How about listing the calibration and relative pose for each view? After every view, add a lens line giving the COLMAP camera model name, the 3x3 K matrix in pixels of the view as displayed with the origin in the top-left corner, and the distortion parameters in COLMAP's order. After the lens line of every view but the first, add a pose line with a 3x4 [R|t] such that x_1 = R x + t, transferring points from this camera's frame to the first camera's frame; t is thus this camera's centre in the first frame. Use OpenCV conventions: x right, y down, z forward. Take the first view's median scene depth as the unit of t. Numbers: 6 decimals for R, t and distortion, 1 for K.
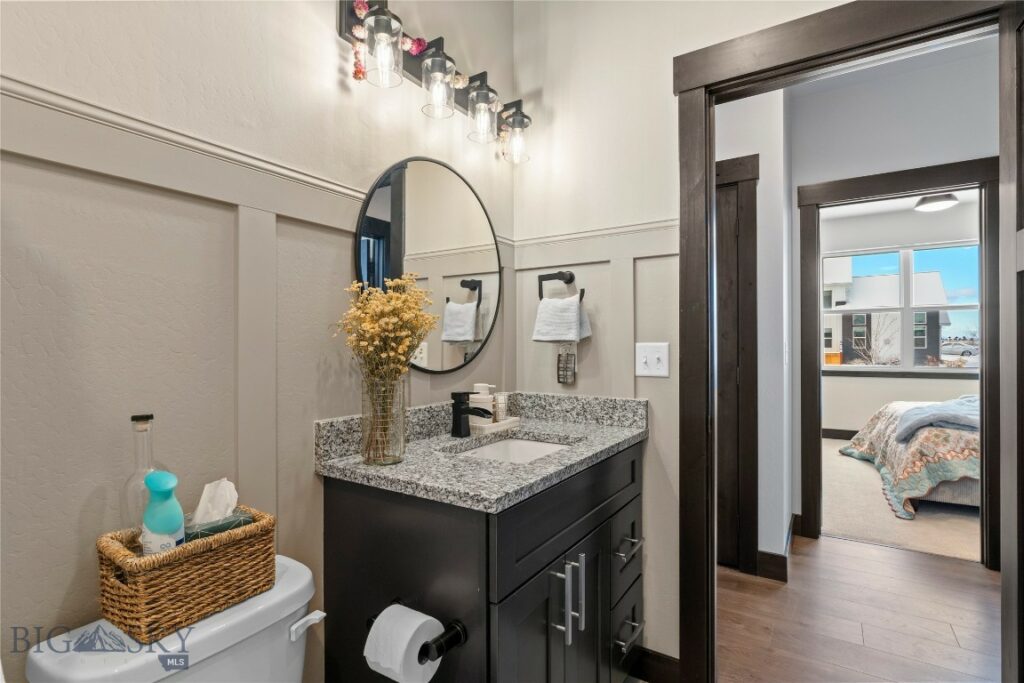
lens RADIAL K [[496.8, 0, 513.1], [0, 496.8, 343.1], [0, 0, 1]] dist [-0.000669, -0.000186]
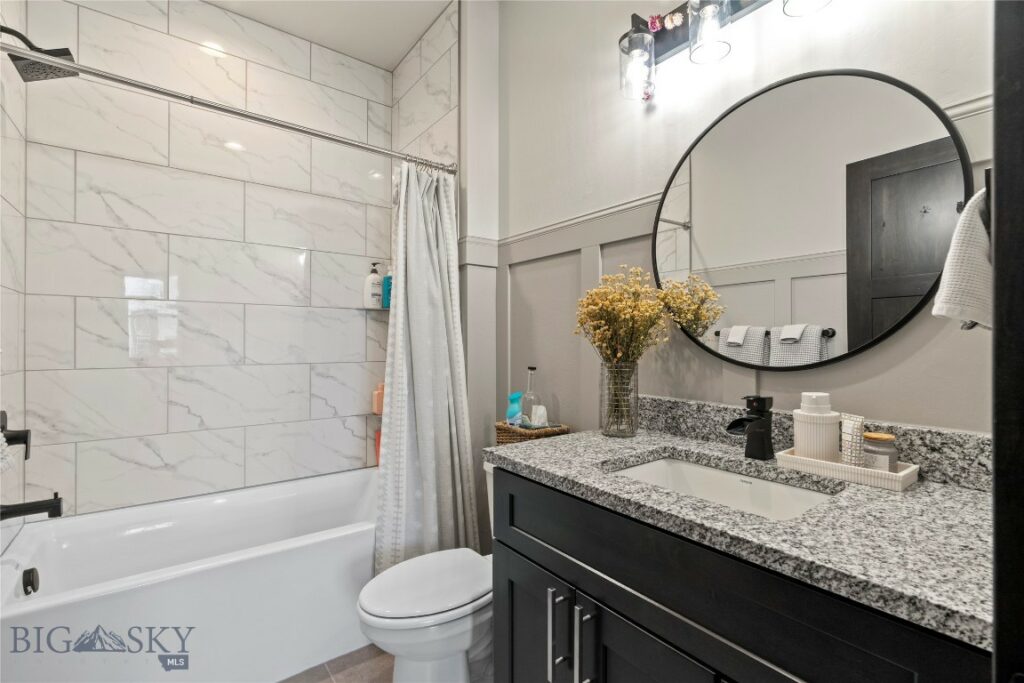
lens RADIAL K [[462.3, 0, 514.1], [0, 462.3, 339.8], [0, 0, 1]] dist [-0.007872, 0.000038]
pose [[-0.343840, -0.001289, -0.939027, 0.764454], [0.001888, 0.999996, -0.002064, 0.019846], [0.939026, -0.002482, -0.343837, 1.057318]]
